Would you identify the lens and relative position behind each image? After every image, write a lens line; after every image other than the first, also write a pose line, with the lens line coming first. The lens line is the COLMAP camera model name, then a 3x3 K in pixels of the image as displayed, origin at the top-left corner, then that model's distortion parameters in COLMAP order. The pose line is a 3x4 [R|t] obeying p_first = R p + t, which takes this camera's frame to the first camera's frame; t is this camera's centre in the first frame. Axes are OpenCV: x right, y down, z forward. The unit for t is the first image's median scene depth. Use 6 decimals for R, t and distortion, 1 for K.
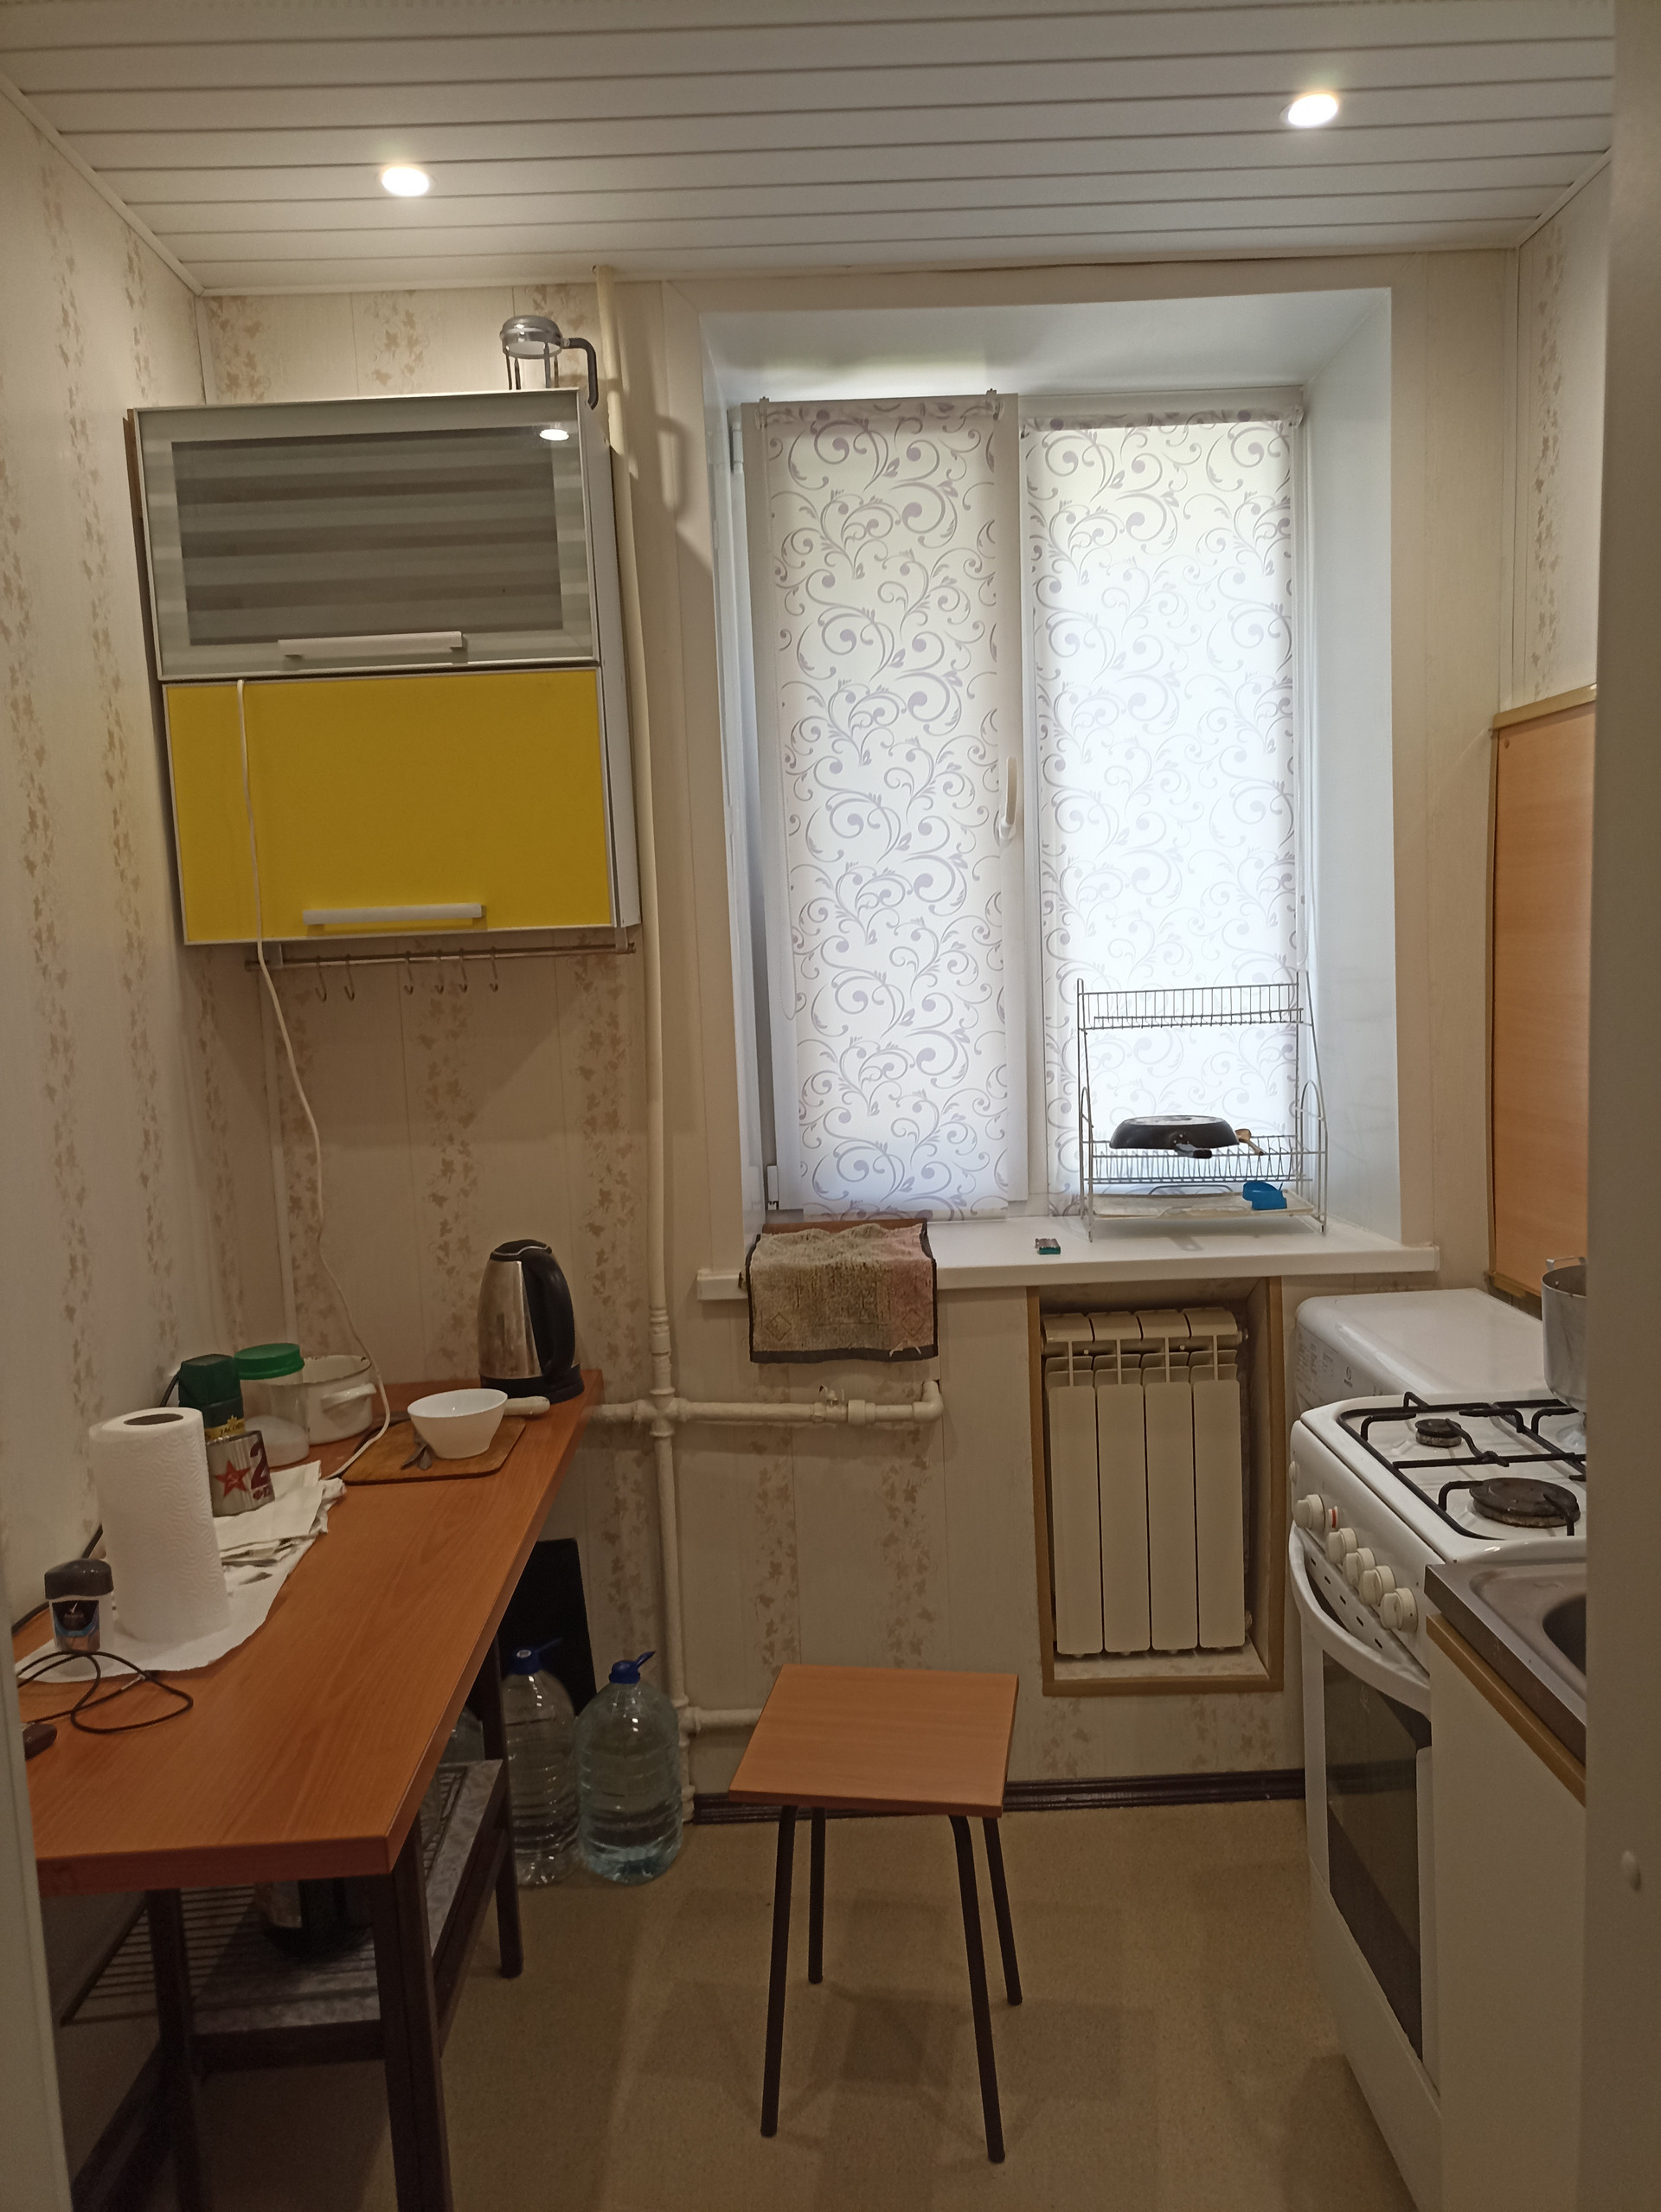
lens RADIAL K [[1630.6, 0, 829.4], [0, 1630.6, 1112.8], [0, 0, 1]] dist [0.012763, -0.011359]
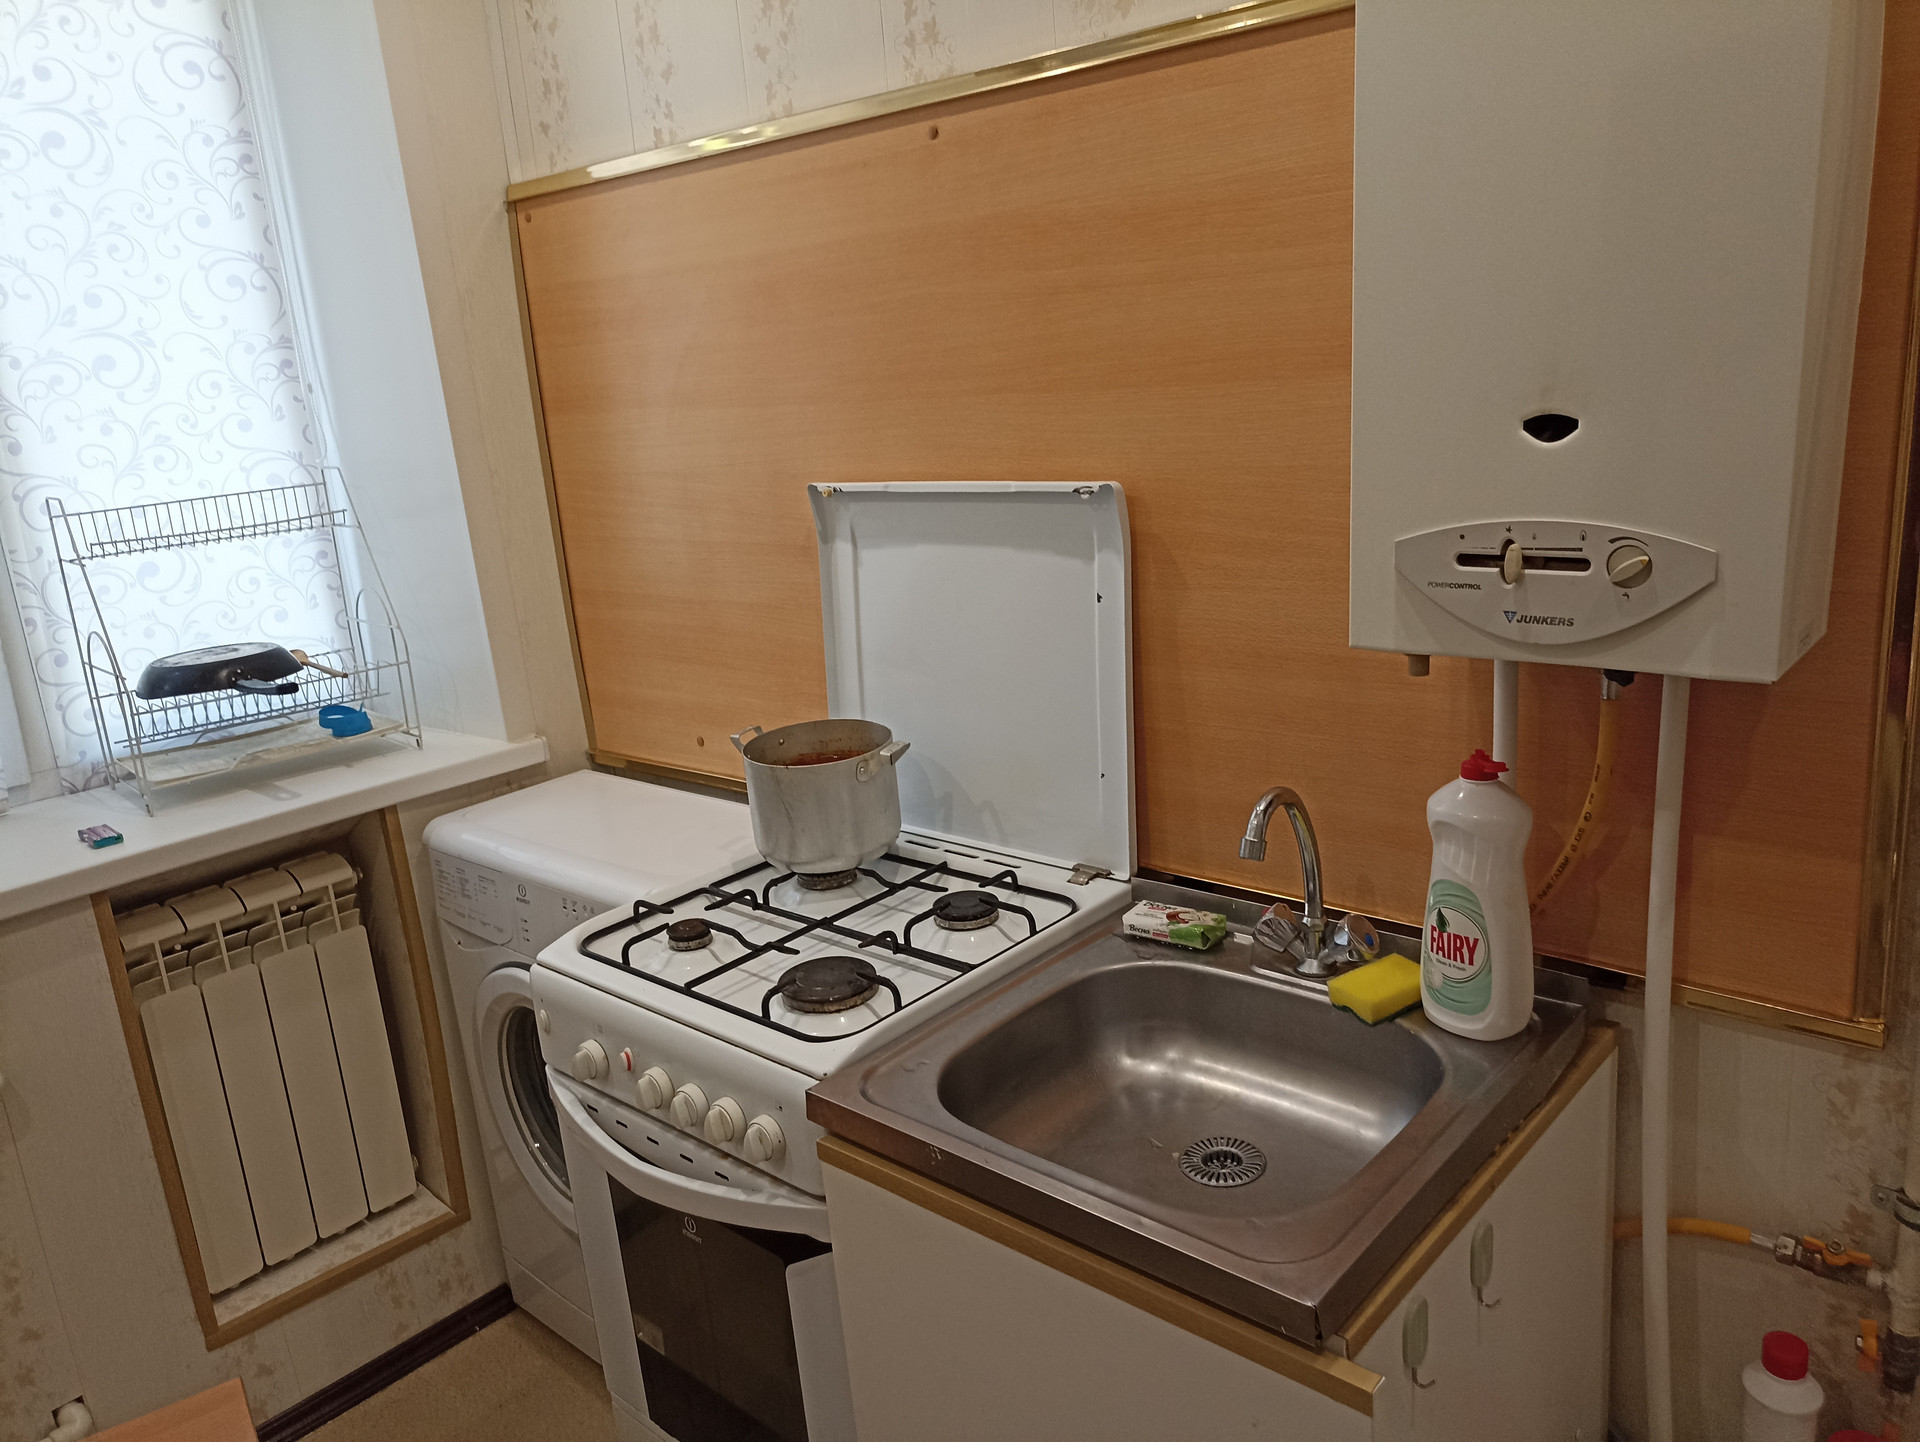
lens RADIAL K [[1415.3, 0, 959.9], [0, 1415.3, 716.7], [0, 0, 1]] dist [0.012763, -0.011359]
pose [[0.677910, -0.195402, 0.708701, -0.062234], [0.128795, 0.980686, 0.147193, -0.023788], [-0.723775, -0.008506, 0.689984, 0.213103]]
